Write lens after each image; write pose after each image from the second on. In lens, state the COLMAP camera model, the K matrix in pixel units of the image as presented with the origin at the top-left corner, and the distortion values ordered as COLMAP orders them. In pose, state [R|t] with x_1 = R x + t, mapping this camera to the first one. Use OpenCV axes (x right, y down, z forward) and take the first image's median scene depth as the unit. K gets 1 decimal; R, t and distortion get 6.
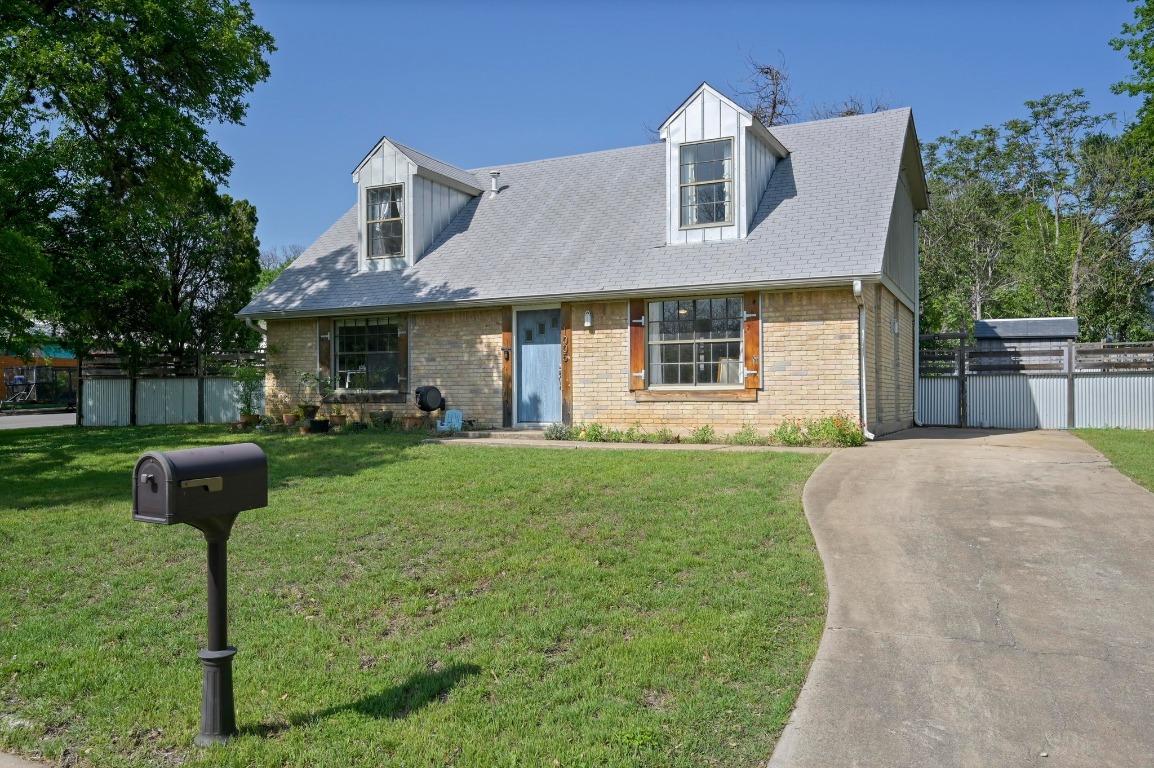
lens RADIAL K [[814.9, 0, 577.0], [0, 814.9, 384.0], [0, 0, 1]] dist [-0.102052, -0.000071]
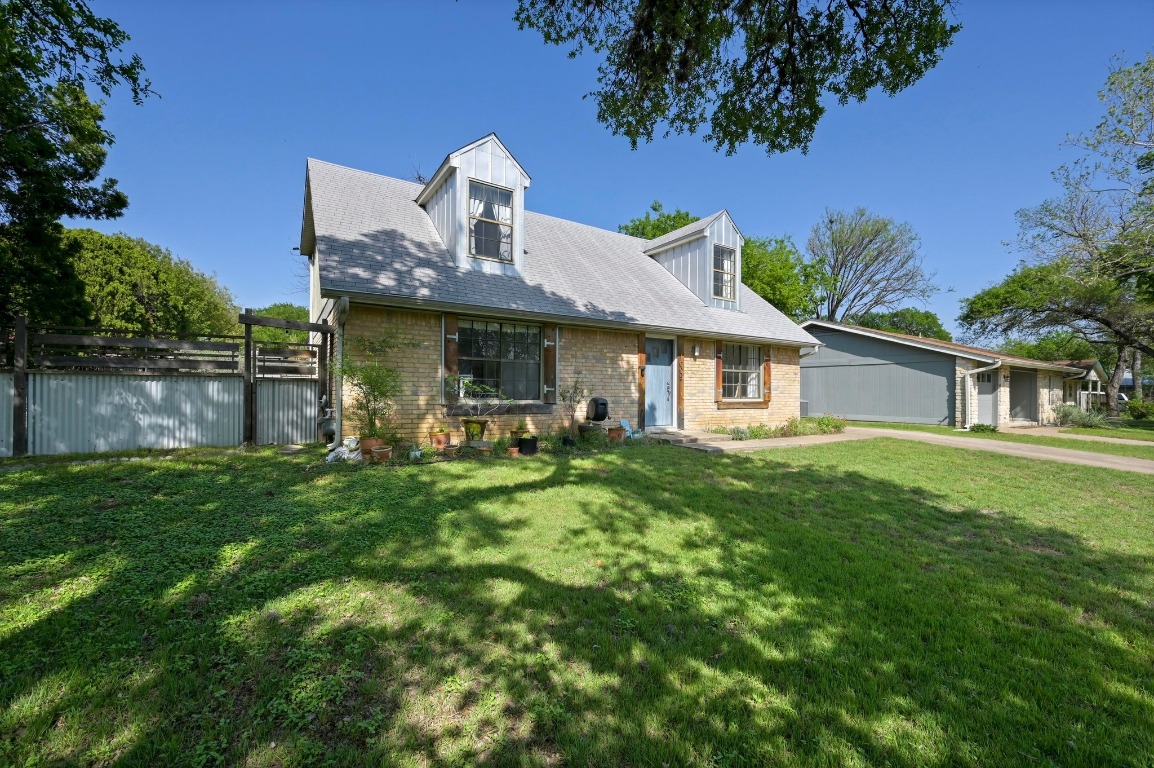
lens RADIAL K [[453.5, 0, 577.0], [0, 453.5, 384.0], [0, 0, 1]] dist [-0.001606, -0.000103]
pose [[0.552265, 0.024273, 0.833315, -0.694148], [-0.021895, 0.999654, -0.014608, -0.005657], [-0.833381, -0.010178, 0.552605, 0.690510]]
